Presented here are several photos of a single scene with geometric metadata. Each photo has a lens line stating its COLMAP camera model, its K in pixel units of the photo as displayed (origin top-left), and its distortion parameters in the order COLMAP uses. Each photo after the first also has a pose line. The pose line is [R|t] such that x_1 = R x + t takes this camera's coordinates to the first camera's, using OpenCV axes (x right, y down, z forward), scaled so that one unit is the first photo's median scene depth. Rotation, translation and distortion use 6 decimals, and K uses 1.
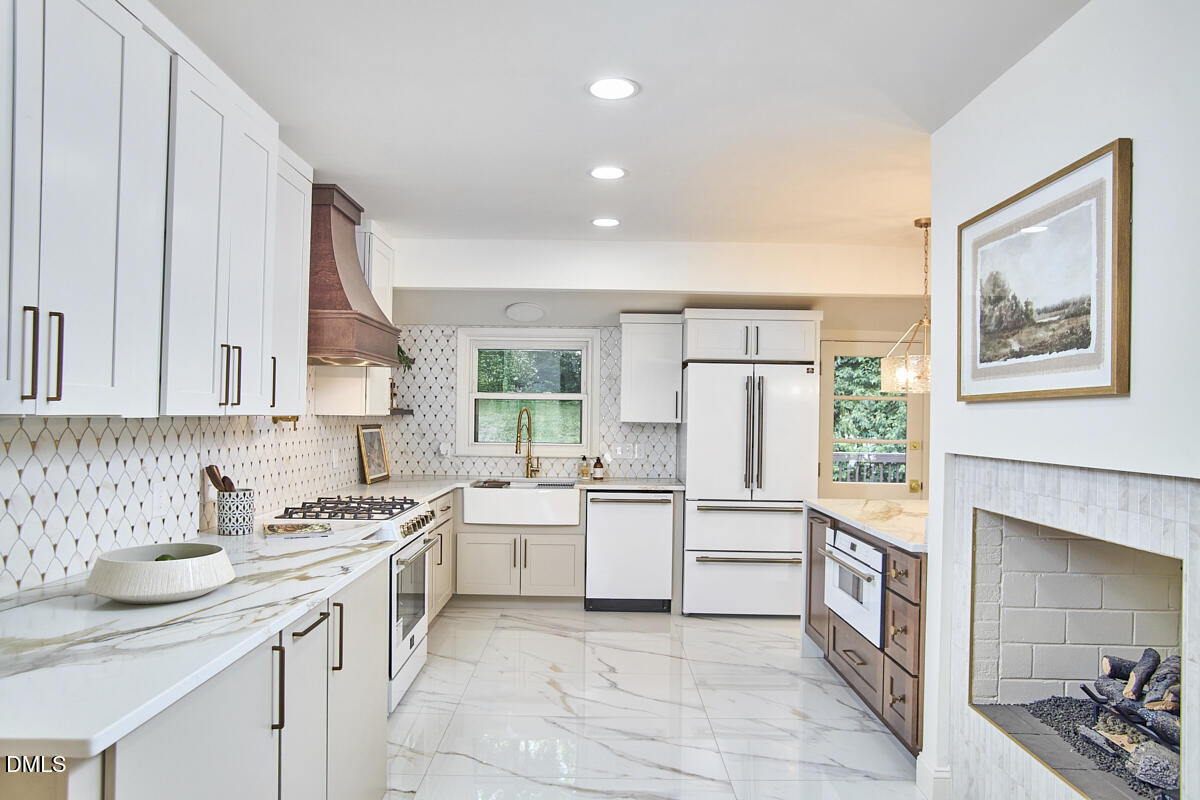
lens RADIAL K [[762.2, 0, 585.8], [0, 762.2, 420.2], [0, 0, 1]] dist [-0.010879, 0.011219]
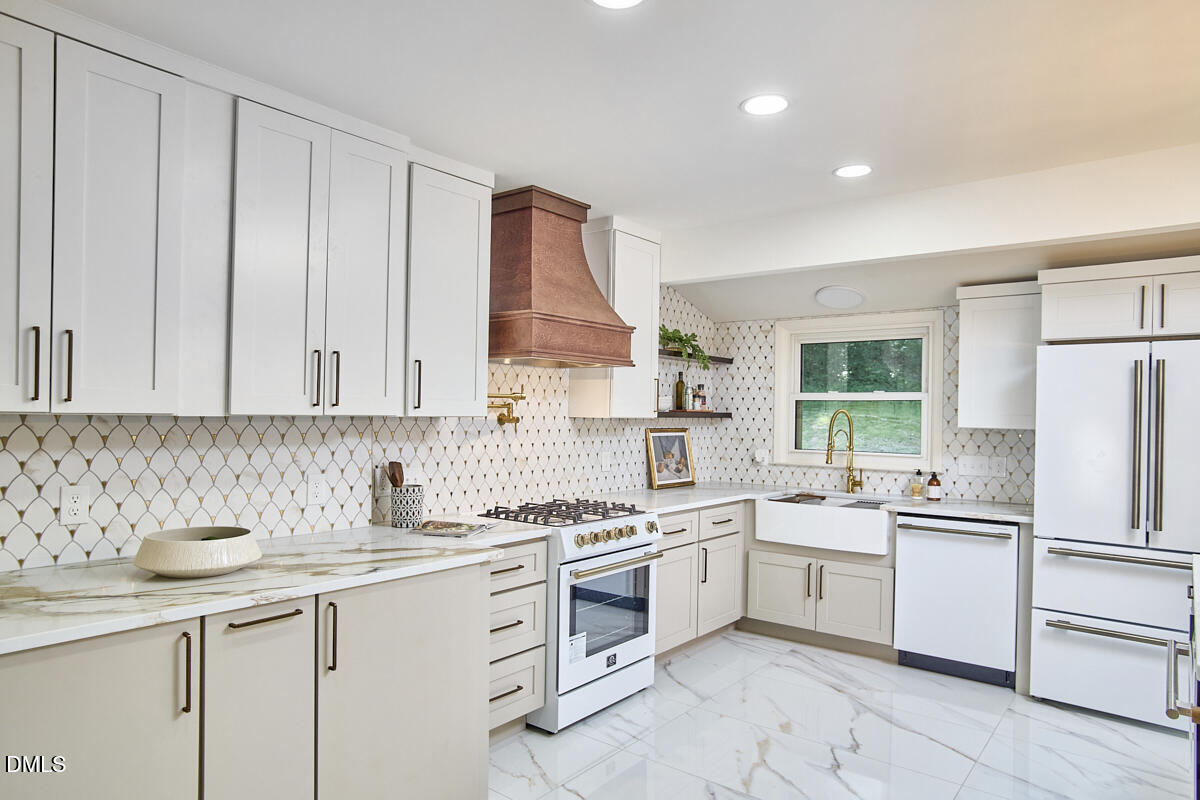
lens RADIAL K [[754.8, 0, 596.4], [0, 754.8, 417.6], [0, 0, 1]] dist [-0.024524, 0.006189]
pose [[0.787259, 0.000572, -0.616622, 0.239345], [-0.007519, 0.999934, -0.008673, 0.001702], [0.616576, 0.011464, 0.787212, 0.190698]]
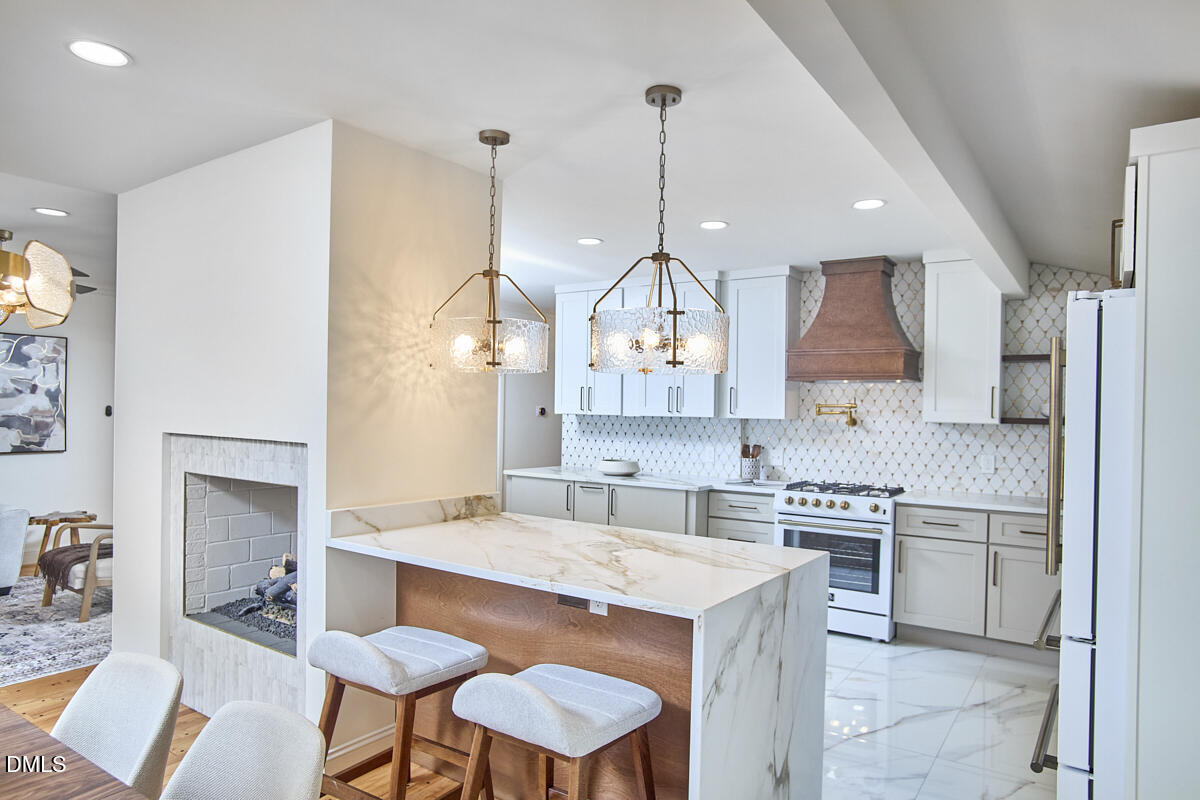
lens RADIAL K [[762.2, 0, 581.8], [0, 762.2, 411.1], [0, 0, 1]] dist [-0.010879, 0.011219]
pose [[-0.584237, -0.019592, -0.811346, 0.772955], [-0.030049, 0.999545, -0.002498, -0.004079], [0.811026, 0.022921, -0.584561, 1.020407]]
